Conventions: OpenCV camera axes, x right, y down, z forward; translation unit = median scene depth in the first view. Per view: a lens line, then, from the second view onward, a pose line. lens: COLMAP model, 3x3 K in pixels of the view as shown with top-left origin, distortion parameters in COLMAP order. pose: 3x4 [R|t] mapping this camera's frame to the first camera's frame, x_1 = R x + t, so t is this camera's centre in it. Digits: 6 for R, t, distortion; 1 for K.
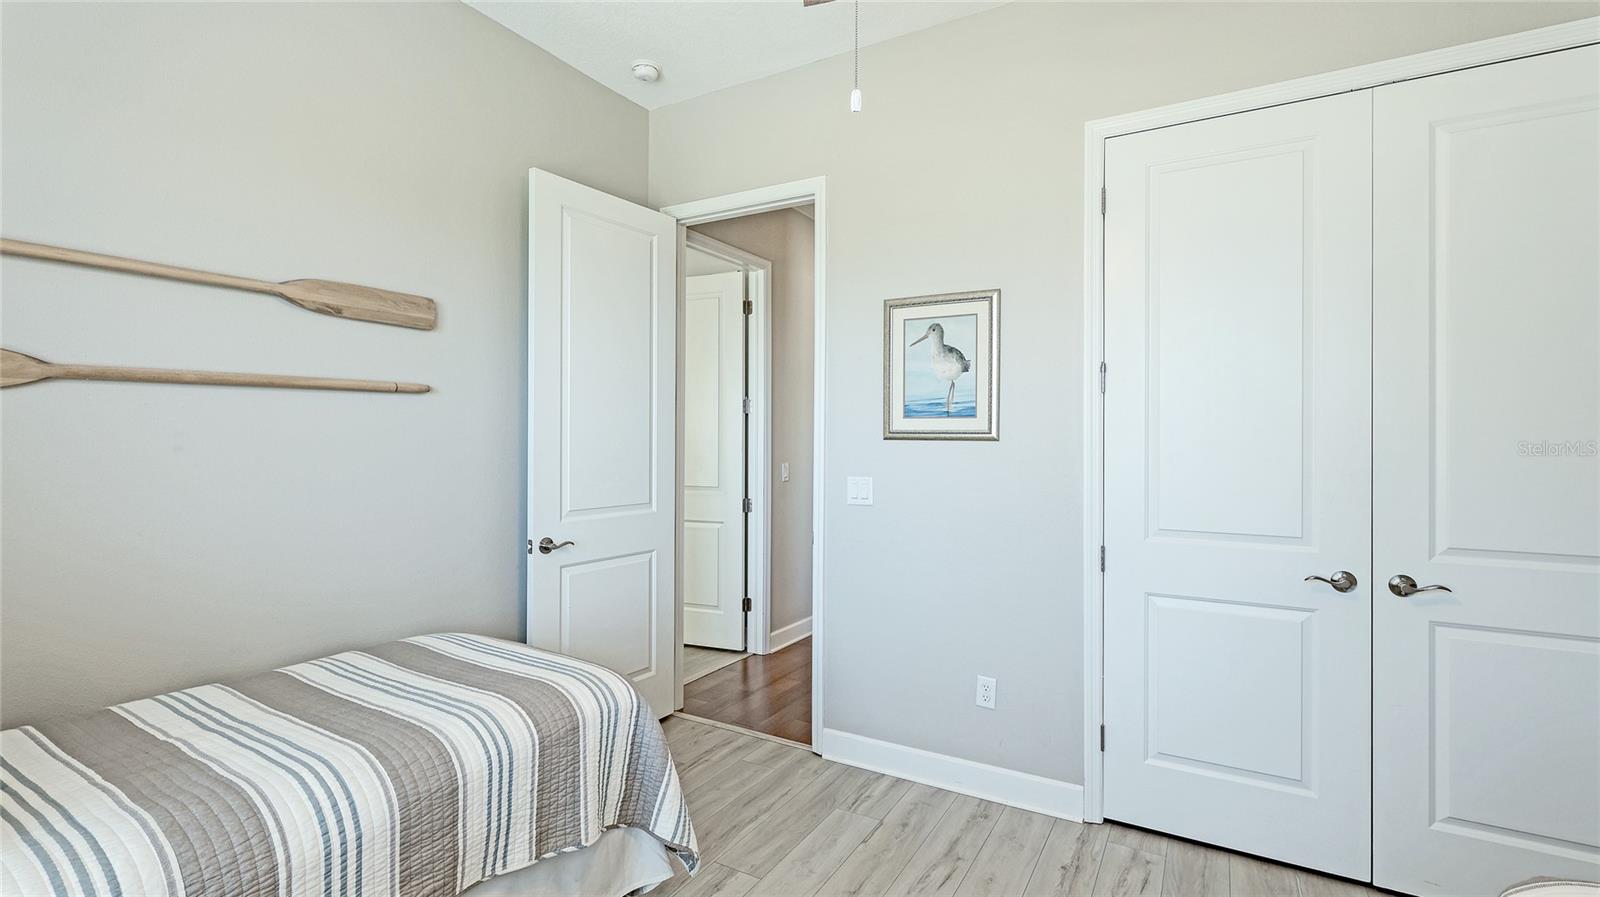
lens RADIAL K [[718.5, 0, 795.7], [0, 718.5, 444.5], [0, 0, 1]] dist [-0.000993, -0.000101]
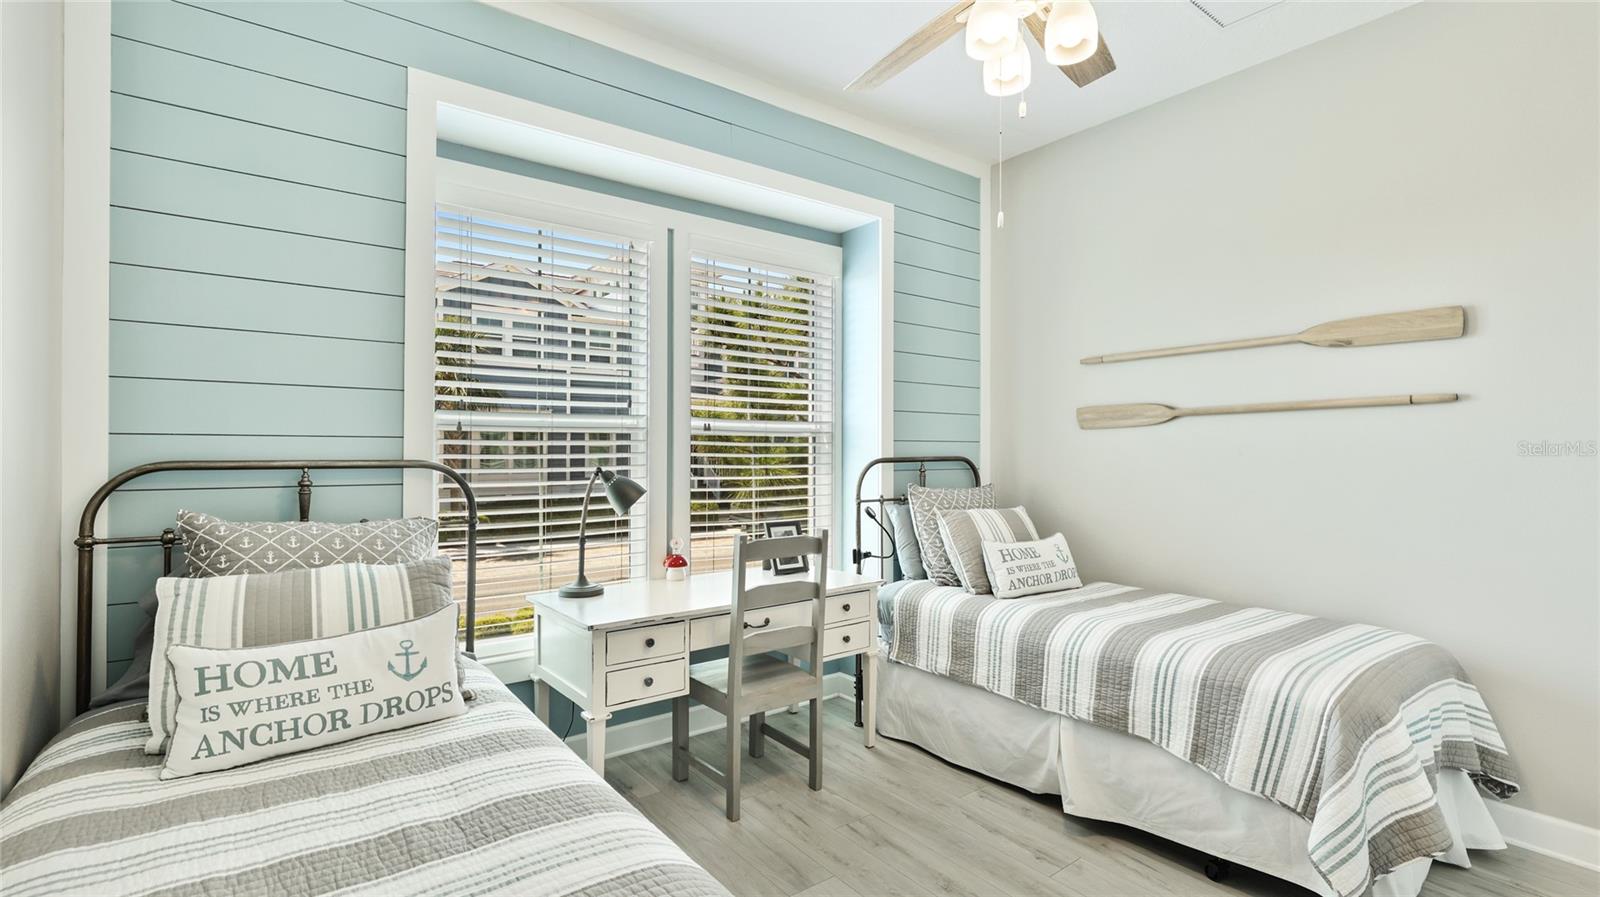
lens RADIAL K [[718.5, 0, 795.7], [0, 718.5, 444.5], [0, 0, 1]] dist [-0.000993, -0.000101]
pose [[-0.375043, -0.010916, -0.926943, 0.836612], [-0.004059, 0.999940, -0.010134, 0.002678], [0.926999, -0.000038, -0.375065, 0.589123]]
